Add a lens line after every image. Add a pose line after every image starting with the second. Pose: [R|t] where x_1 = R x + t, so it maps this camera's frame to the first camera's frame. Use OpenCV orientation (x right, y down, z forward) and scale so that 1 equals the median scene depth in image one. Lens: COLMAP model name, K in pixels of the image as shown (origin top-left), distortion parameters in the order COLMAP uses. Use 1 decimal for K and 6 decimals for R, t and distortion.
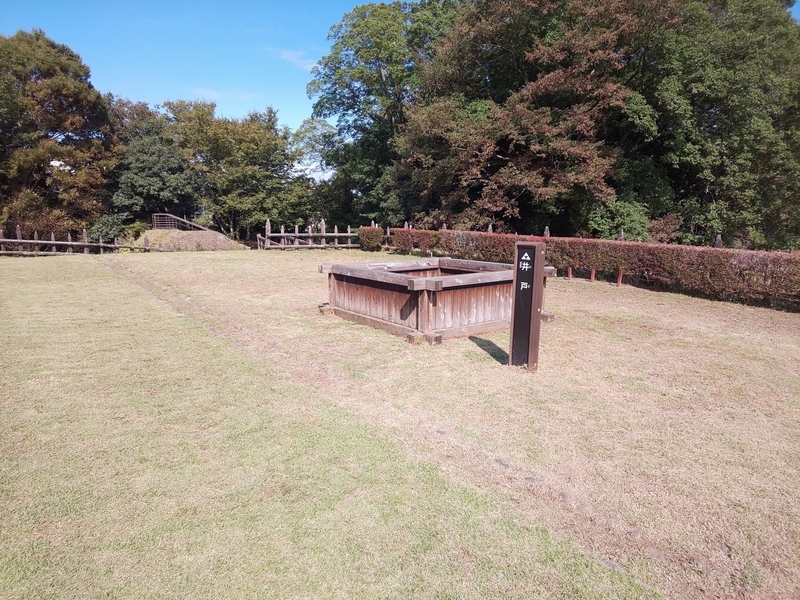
lens RADIAL K [[507.4, 0, 394.2], [0, 507.4, 302.1], [0, 0, 1]] dist [0.004357, -0.020820]
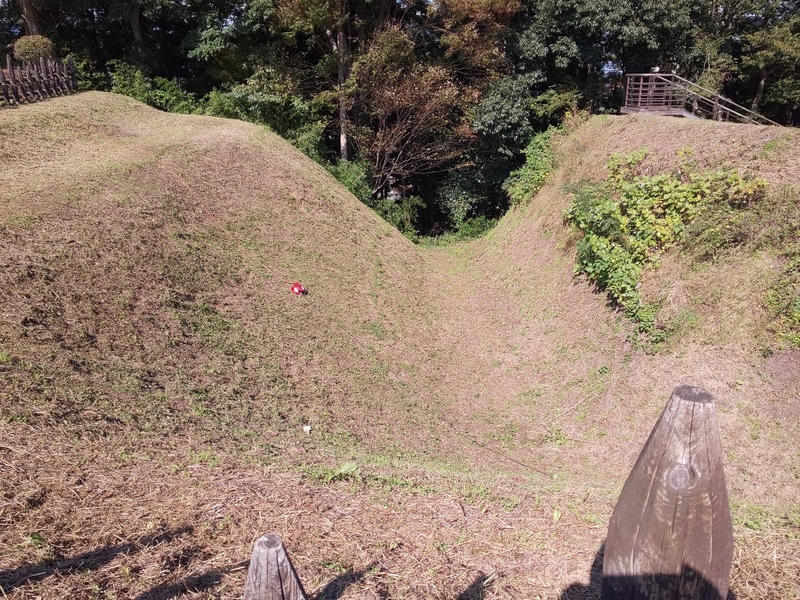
lens RADIAL K [[634.7, 0, 403.2], [0, 634.7, 299.3], [0, 0, 1]] dist [0.018190, -0.023335]
pose [[0.881467, 0.153505, -0.446601, -0.336066], [-0.072852, 0.978576, 0.192564, -0.065290], [0.466593, -0.137203, 0.873766, 0.344418]]
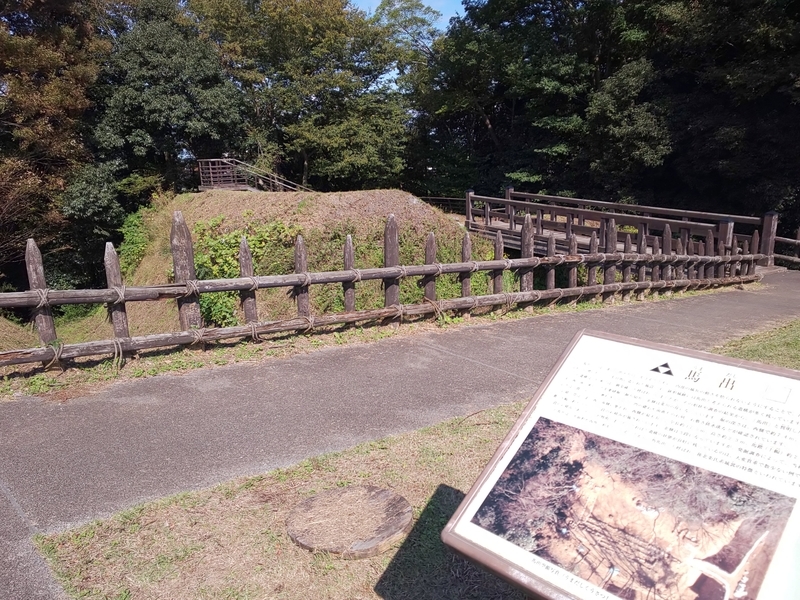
lens RADIAL K [[634.7, 0, 405.0], [0, 634.7, 296.5], [0, 0, 1]] dist [0.018190, -0.023335]
pose [[0.991610, -0.060892, 0.114026, -0.311036], [0.054158, 0.996652, 0.061250, -0.049954], [-0.117374, -0.054561, 0.991588, 0.247268]]
